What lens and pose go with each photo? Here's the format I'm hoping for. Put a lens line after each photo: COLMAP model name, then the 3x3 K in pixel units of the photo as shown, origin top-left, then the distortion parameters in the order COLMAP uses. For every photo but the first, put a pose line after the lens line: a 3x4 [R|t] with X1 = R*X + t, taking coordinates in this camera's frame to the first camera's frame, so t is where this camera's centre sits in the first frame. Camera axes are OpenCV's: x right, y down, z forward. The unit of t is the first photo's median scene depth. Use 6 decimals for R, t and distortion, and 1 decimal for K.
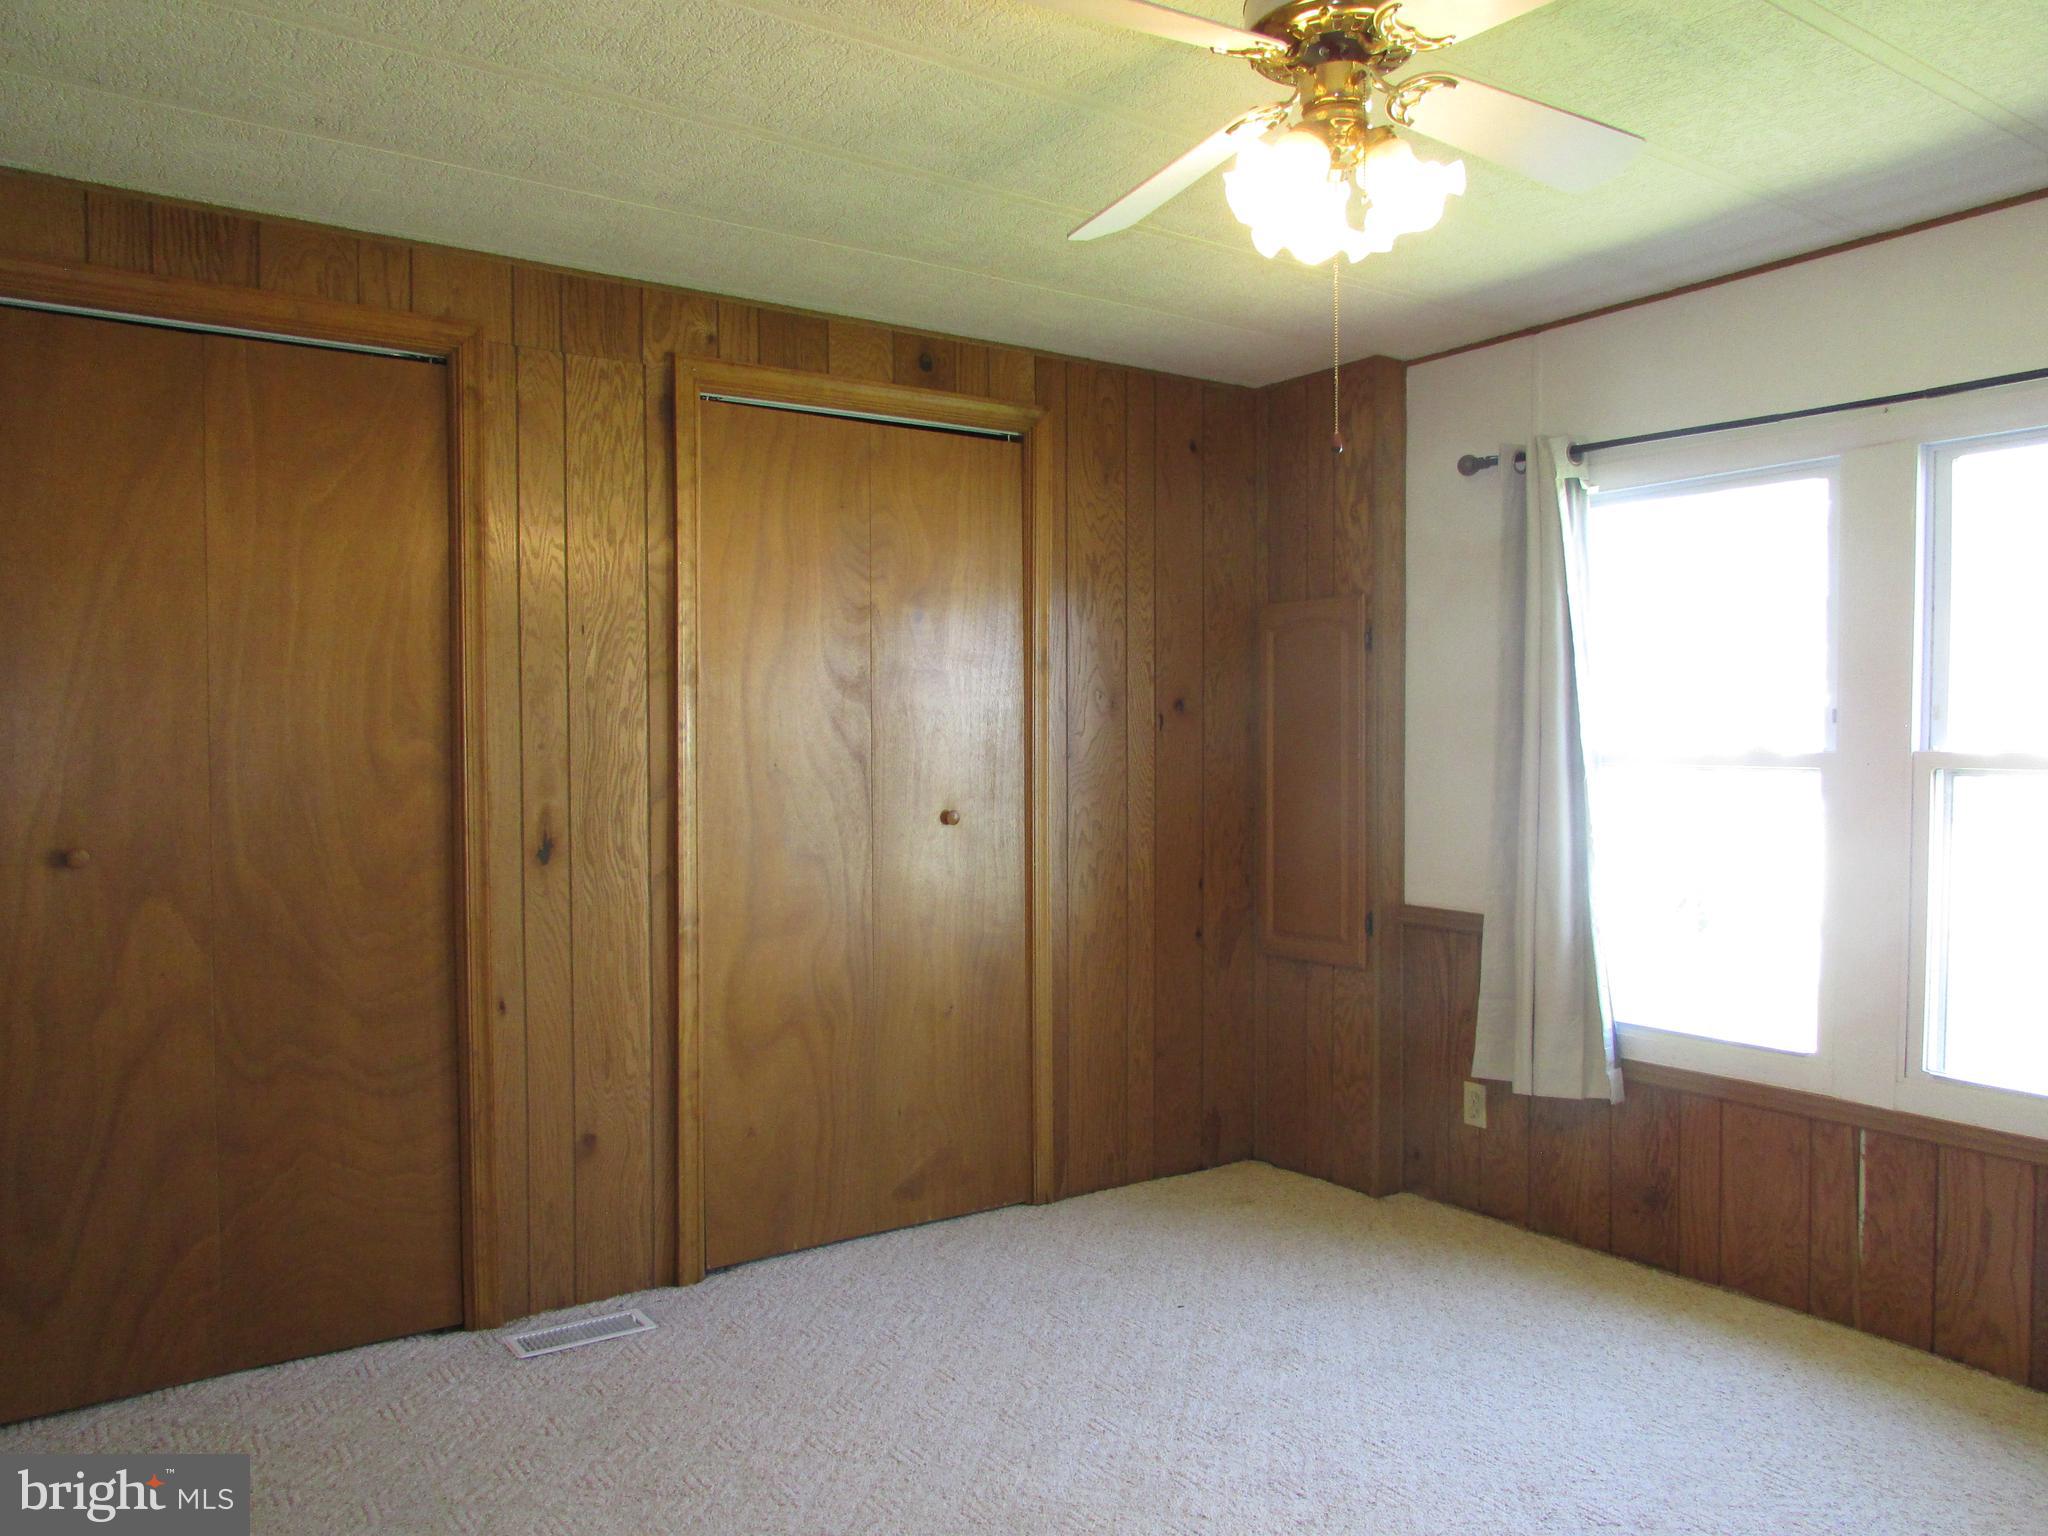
lens RADIAL K [[1472.1, 0, 1024.0], [0, 1472.1, 768.0], [0, 0, 1]] dist [-0.002651, -0.010125]
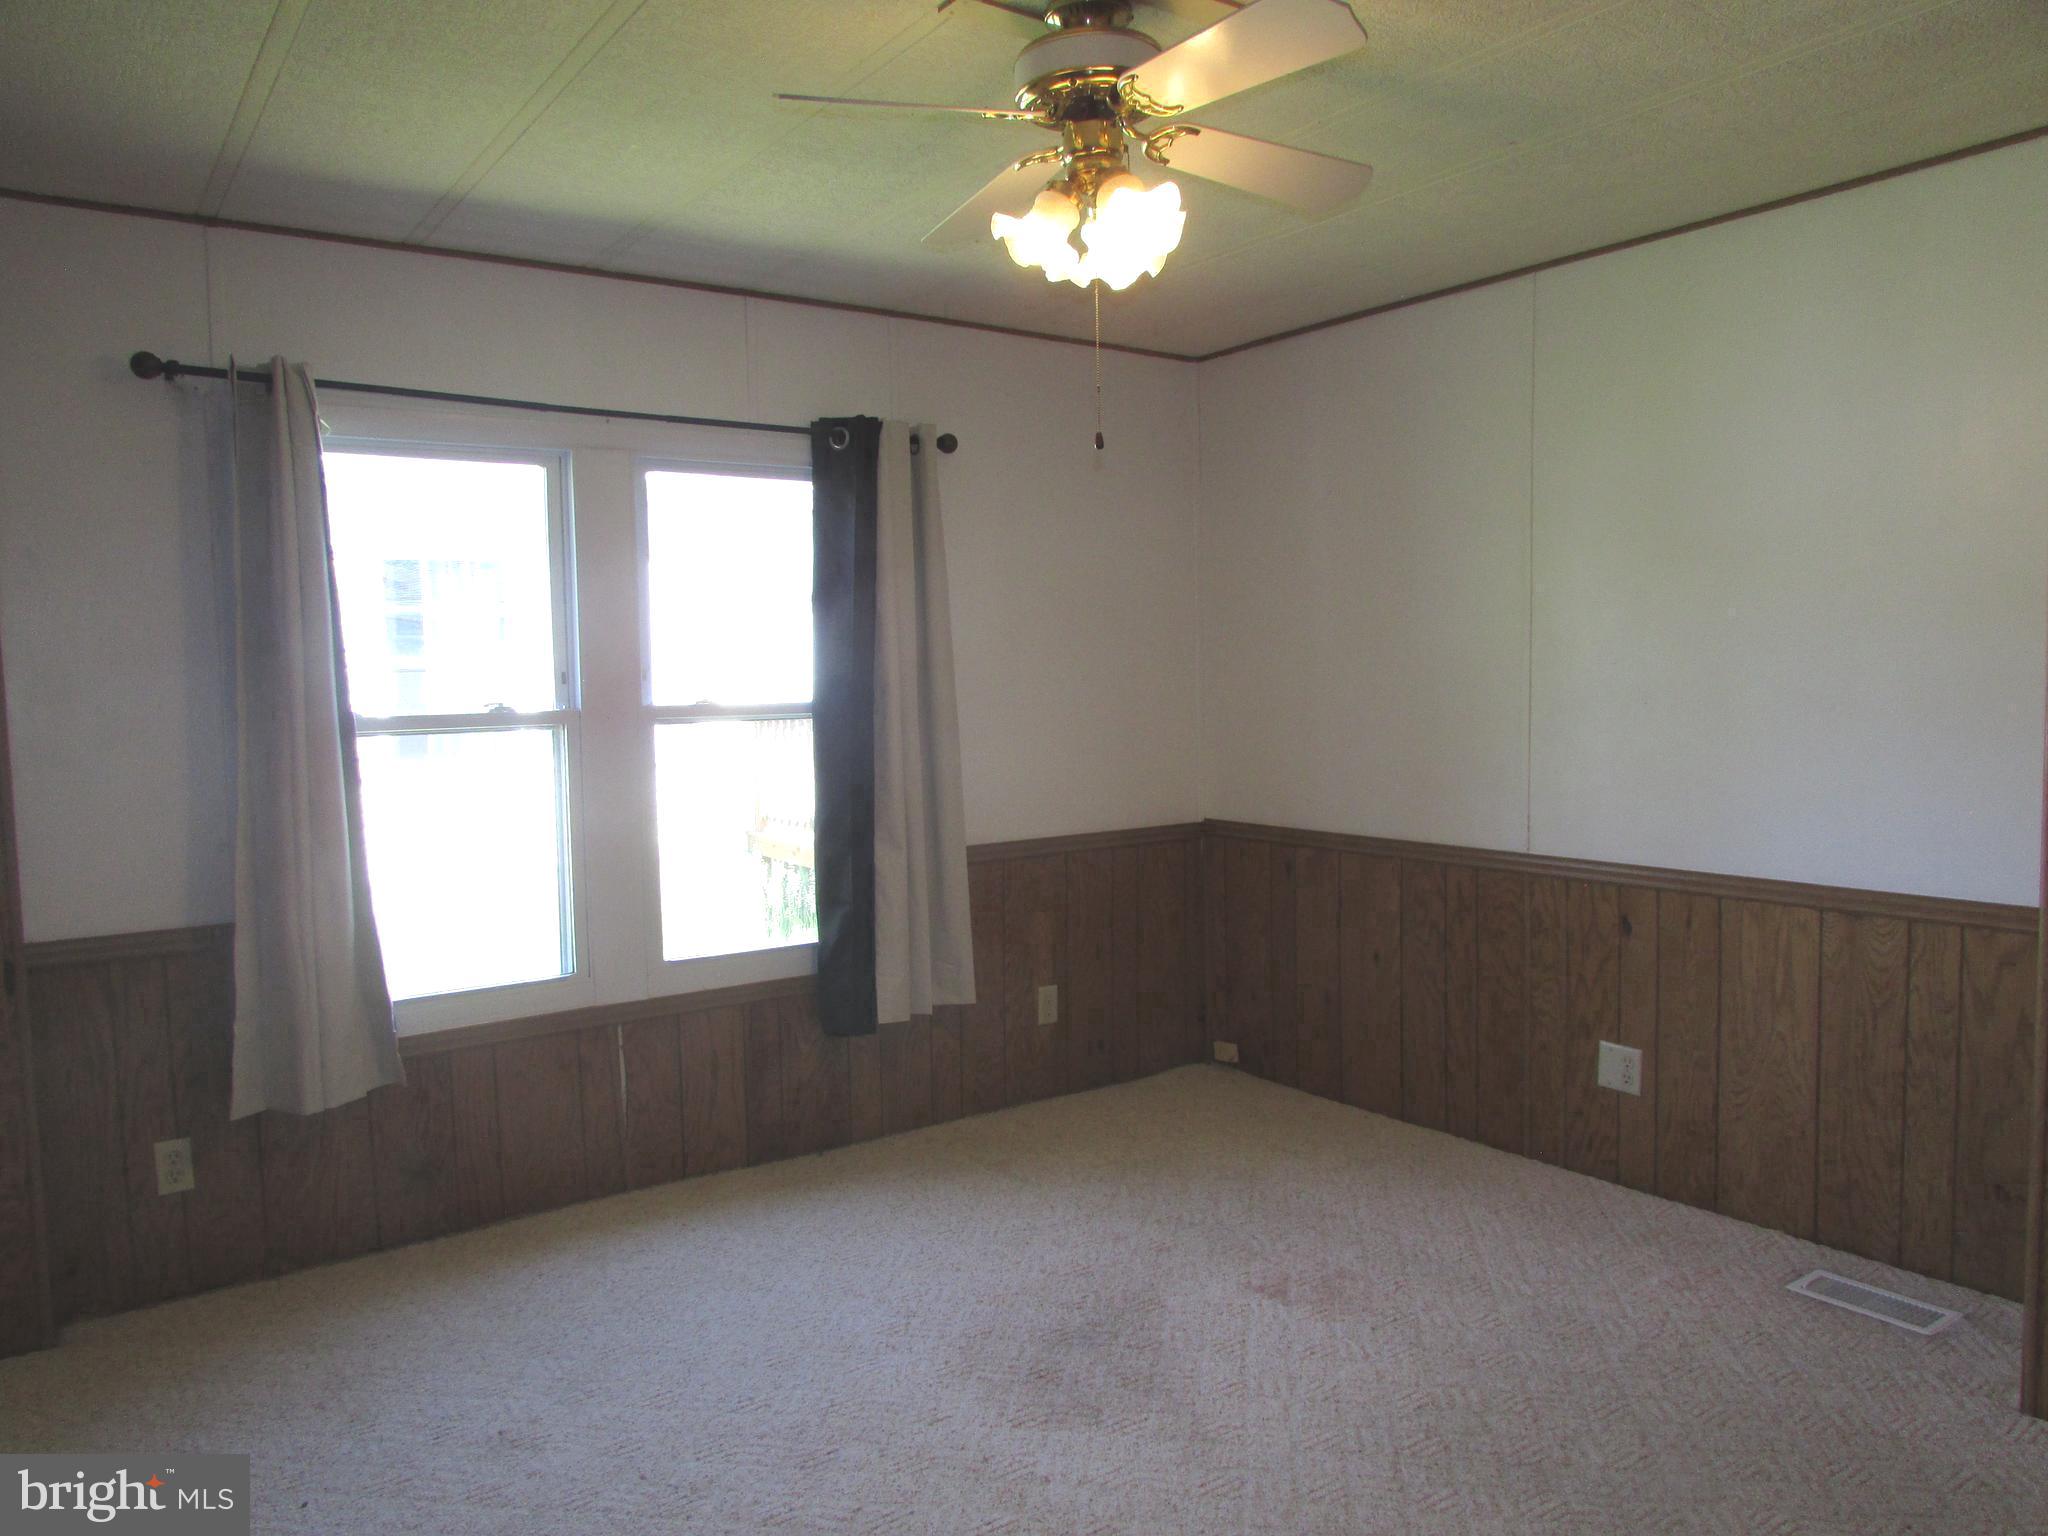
lens RADIAL K [[1472.1, 0, 1024.0], [0, 1472.1, 768.0], [0, 0, 1]] dist [-0.002651, -0.010125]
pose [[-0.002749, -0.060889, 0.998141, -0.592389], [0.049770, 0.996899, 0.060950, -0.017809], [-0.998757, 0.049845, 0.000290, 0.640551]]
